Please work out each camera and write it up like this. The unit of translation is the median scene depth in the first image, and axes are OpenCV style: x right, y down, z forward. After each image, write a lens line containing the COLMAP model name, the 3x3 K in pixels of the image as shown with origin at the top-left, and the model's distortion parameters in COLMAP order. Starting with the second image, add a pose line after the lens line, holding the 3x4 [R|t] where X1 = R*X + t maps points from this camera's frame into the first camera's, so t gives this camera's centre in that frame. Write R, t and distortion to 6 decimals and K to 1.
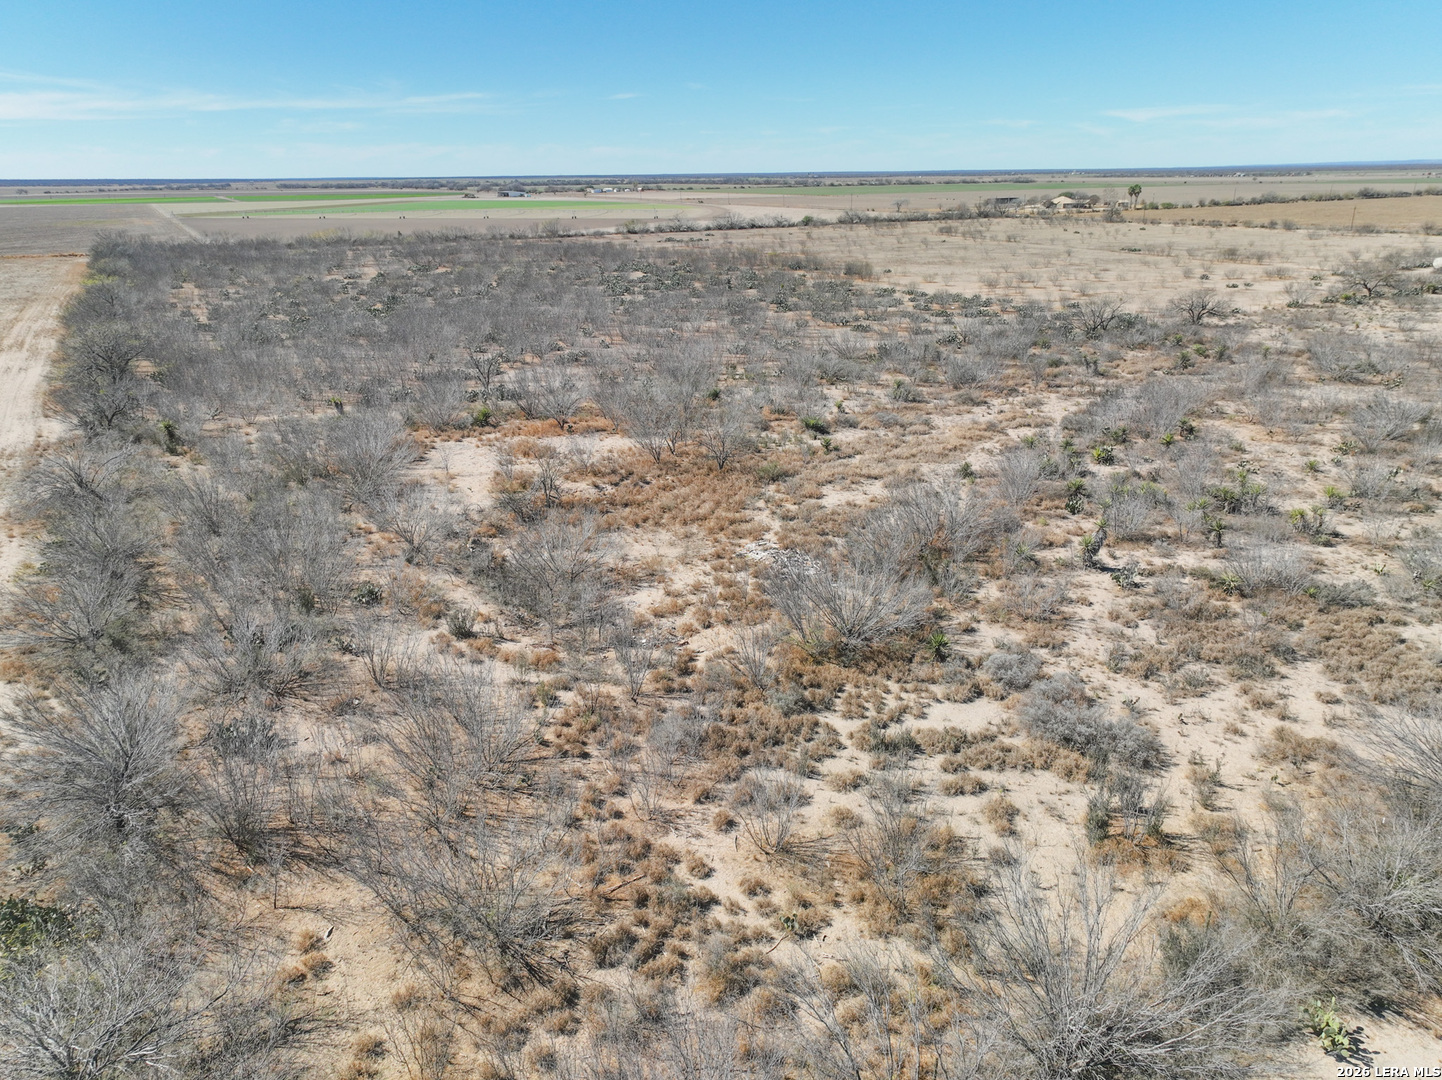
lens RADIAL K [[1008.1, 0, 721.0], [0, 1008.1, 540.0], [0, 0, 1]] dist [-0.008443, 0.023785]
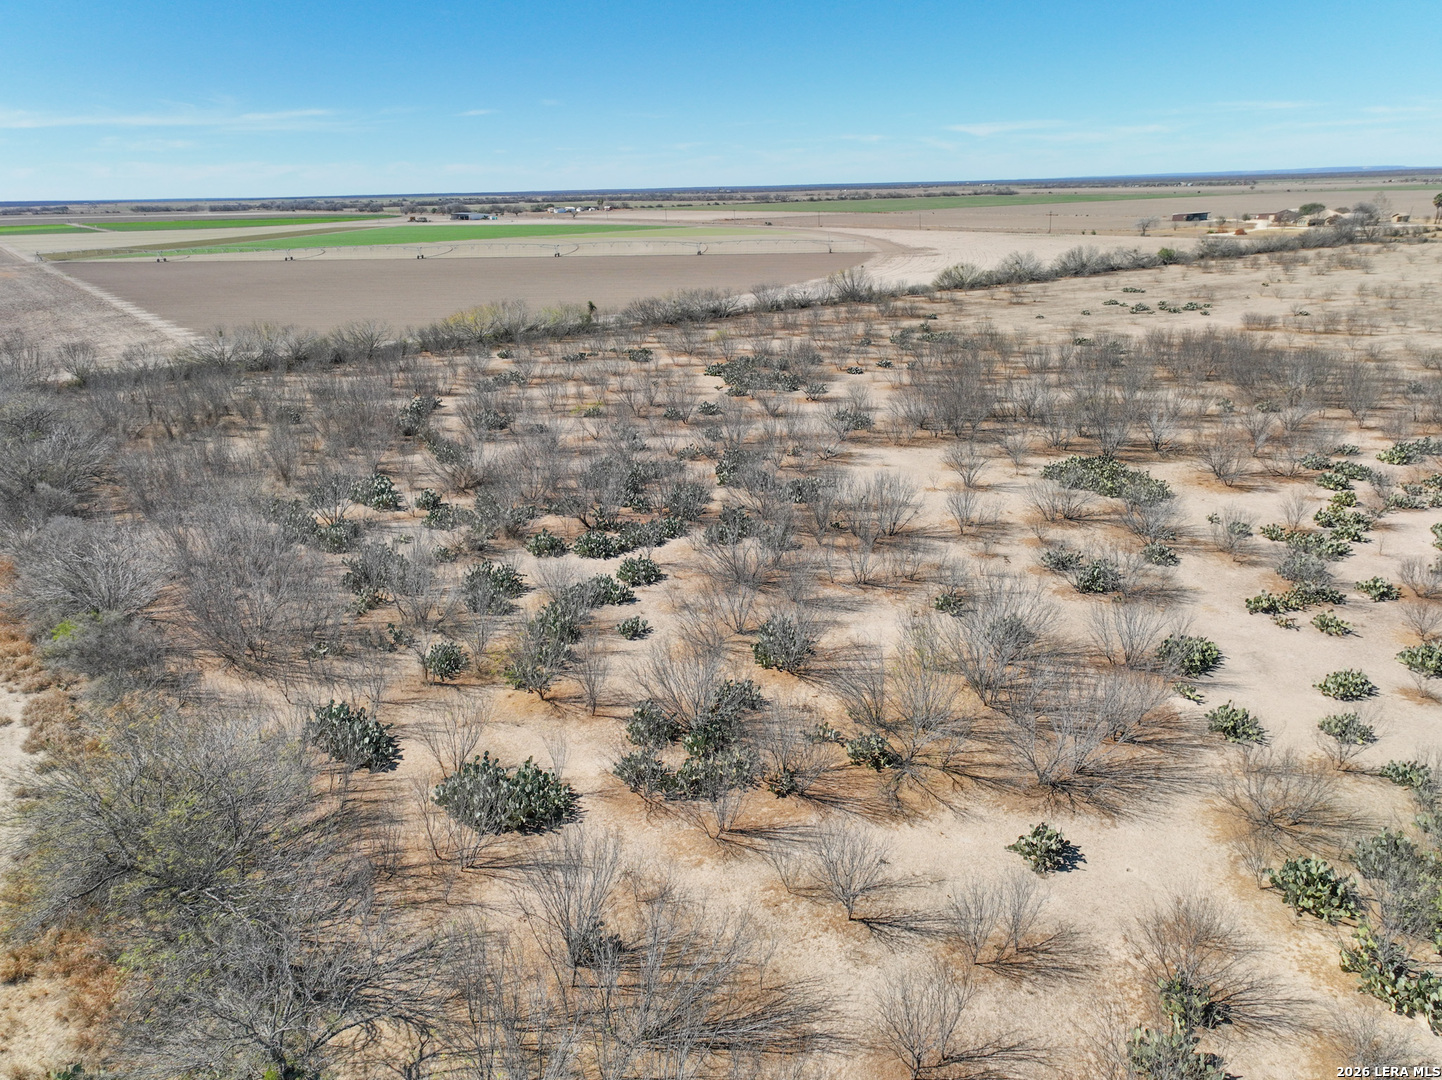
lens RADIAL K [[1008.1, 0, 721.0], [0, 1008.1, 540.0], [0, 0, 1]] dist [-0.008443, 0.023785]
pose [[0.991025, -0.054037, 0.122266, -0.087862], [0.055726, 0.998391, -0.010440, -0.048939], [-0.121505, 0.017160, 0.992442, 0.135930]]
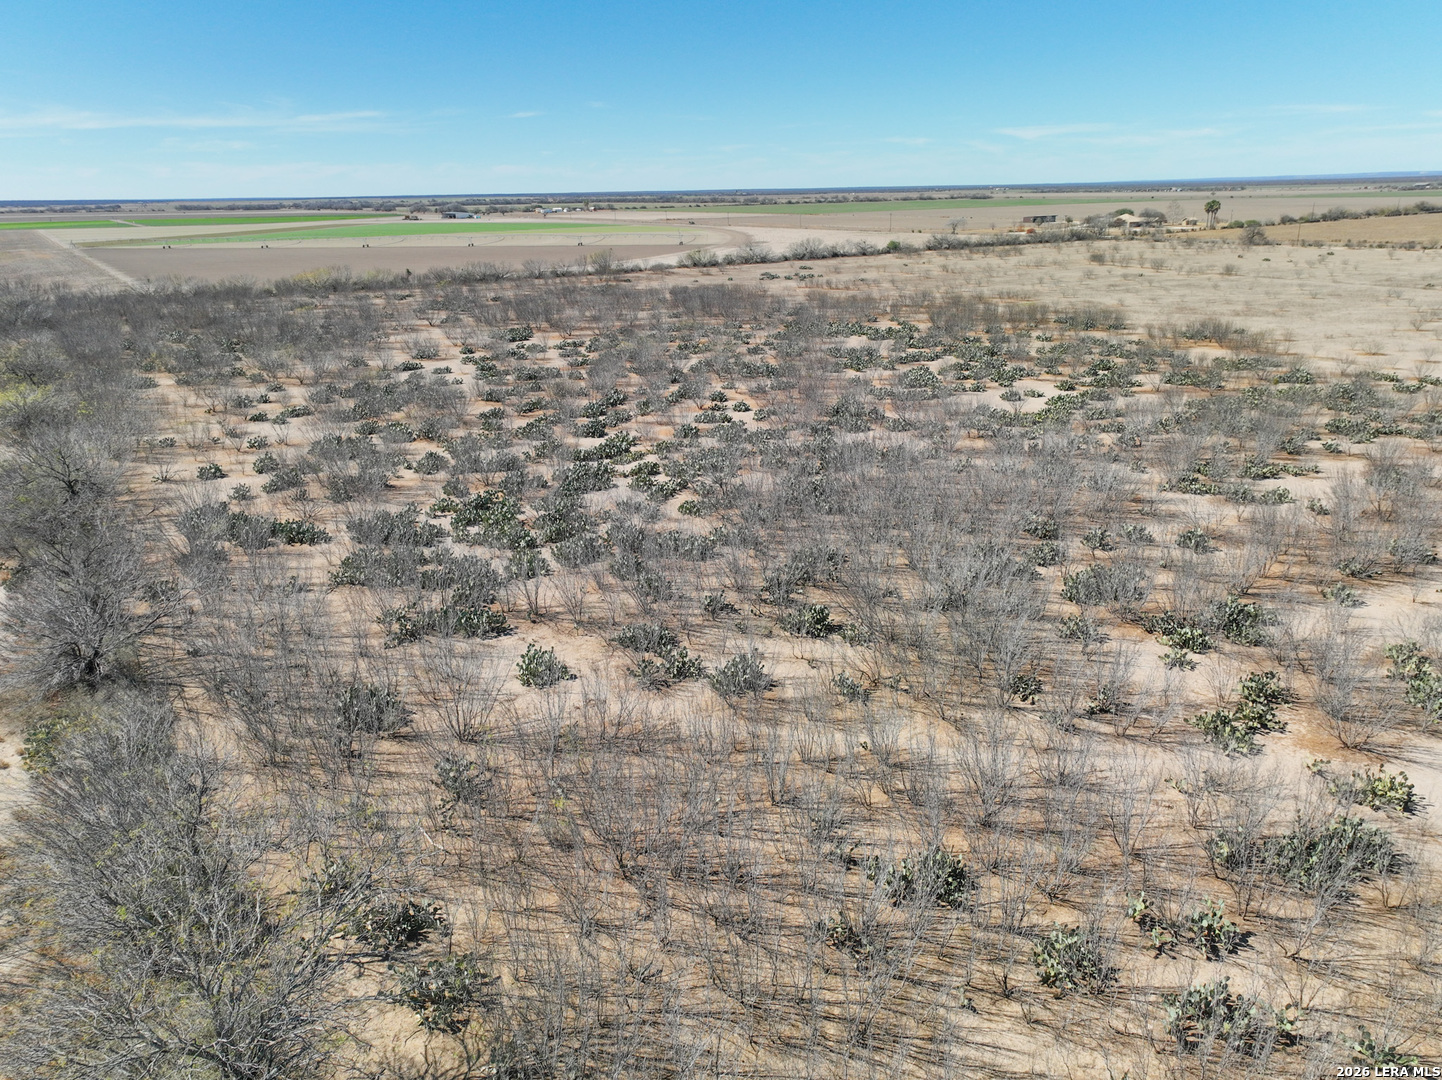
lens RADIAL K [[1008.1, 0, 721.0], [0, 1008.1, 540.0], [0, 0, 1]] dist [-0.008443, 0.023785]
pose [[0.995888, -0.034980, 0.083570, -0.042498], [0.036284, 0.999241, -0.014139, -0.023128], [-0.083012, 0.017113, 0.996402, 0.063676]]
